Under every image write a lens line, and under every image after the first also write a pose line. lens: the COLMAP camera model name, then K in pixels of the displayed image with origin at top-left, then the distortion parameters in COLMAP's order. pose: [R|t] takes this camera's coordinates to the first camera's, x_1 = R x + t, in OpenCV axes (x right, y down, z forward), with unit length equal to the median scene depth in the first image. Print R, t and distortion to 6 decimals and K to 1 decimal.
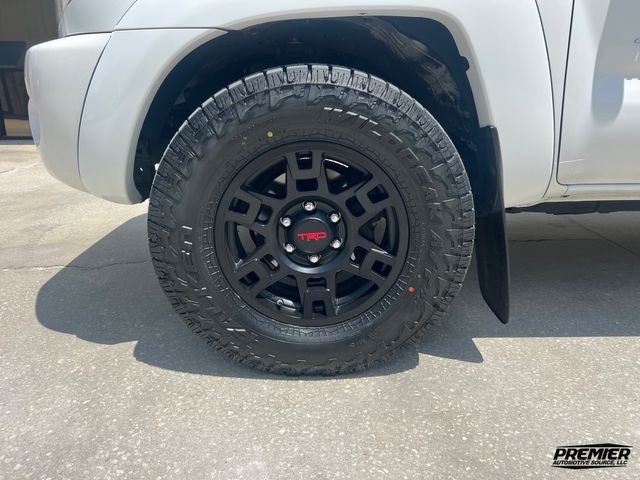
lens RADIAL K [[497.1, 0, 336.4], [0, 497.1, 238.4], [0, 0, 1]] dist [0.033989, -0.011999]
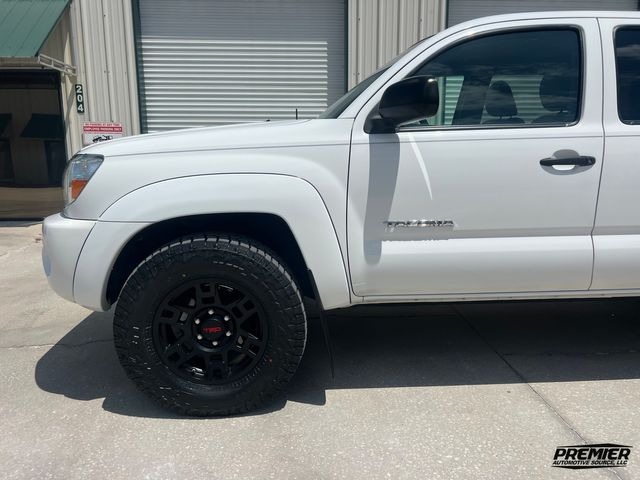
lens RADIAL K [[497.1, 0, 336.4], [0, 497.1, 238.4], [0, 0, 1]] dist [0.033989, -0.011999]
pose [[0.999252, -0.011479, 0.036928, 0.309682], [0.015567, 0.993540, -0.112409, -0.114706], [-0.035399, 0.112899, 0.992976, -0.725723]]
